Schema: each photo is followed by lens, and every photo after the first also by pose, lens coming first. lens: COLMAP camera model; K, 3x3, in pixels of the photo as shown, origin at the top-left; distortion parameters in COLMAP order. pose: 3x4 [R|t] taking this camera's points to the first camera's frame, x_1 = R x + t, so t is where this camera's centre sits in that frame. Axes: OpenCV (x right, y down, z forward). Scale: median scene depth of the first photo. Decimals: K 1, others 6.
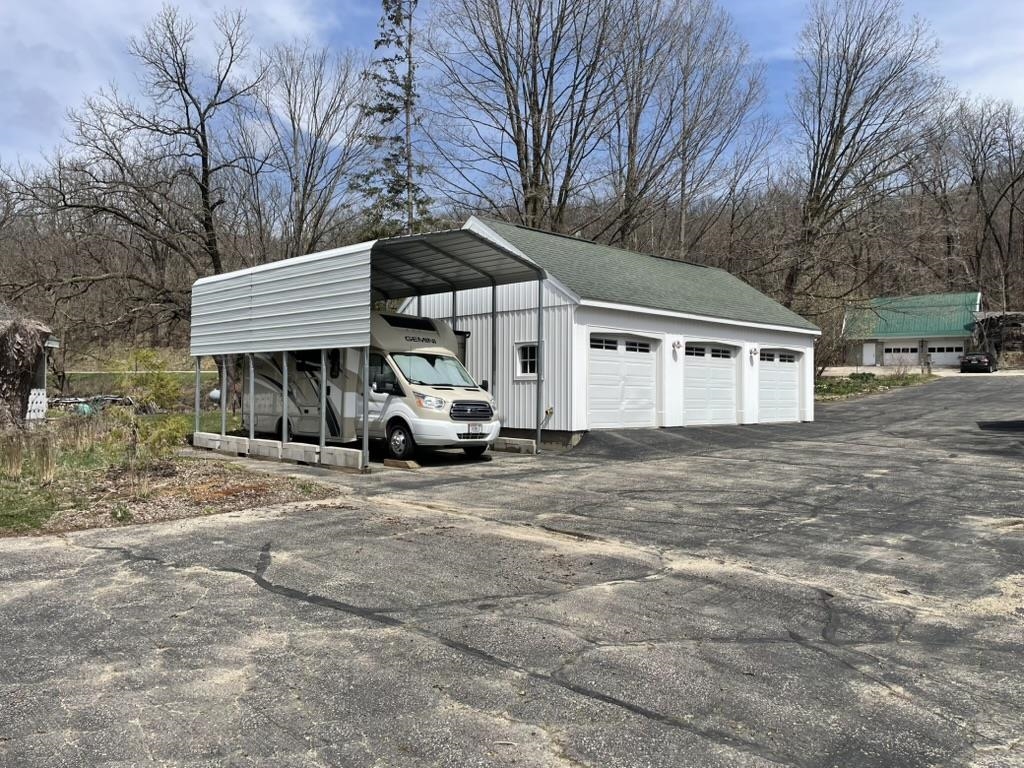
lens RADIAL K [[777.8, 0, 510.8], [0, 777.8, 385.3], [0, 0, 1]] dist [-0.004359, -0.010118]
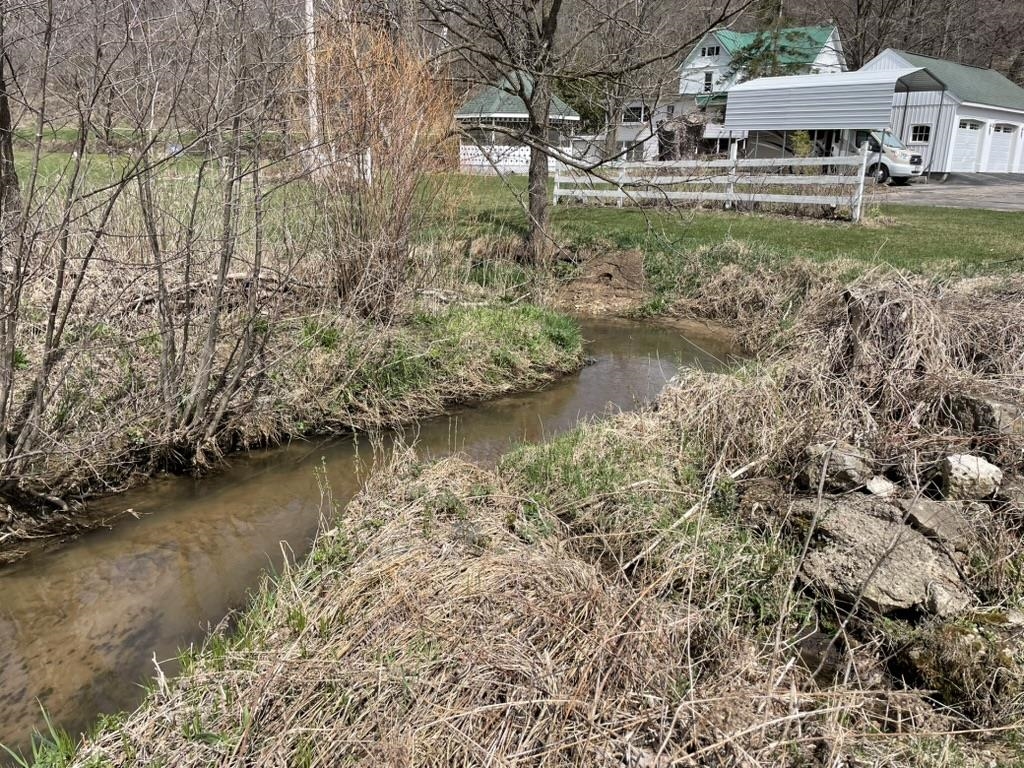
lens RADIAL K [[777.8, 0, 512.3], [0, 777.8, 385.3], [0, 0, 1]] dist [-0.004359, -0.010118]
pose [[0.997557, 0.027595, -0.064180, -0.868035], [-0.007361, 0.955085, 0.296240, 0.000663], [0.069472, -0.295043, 0.952955, -1.102377]]
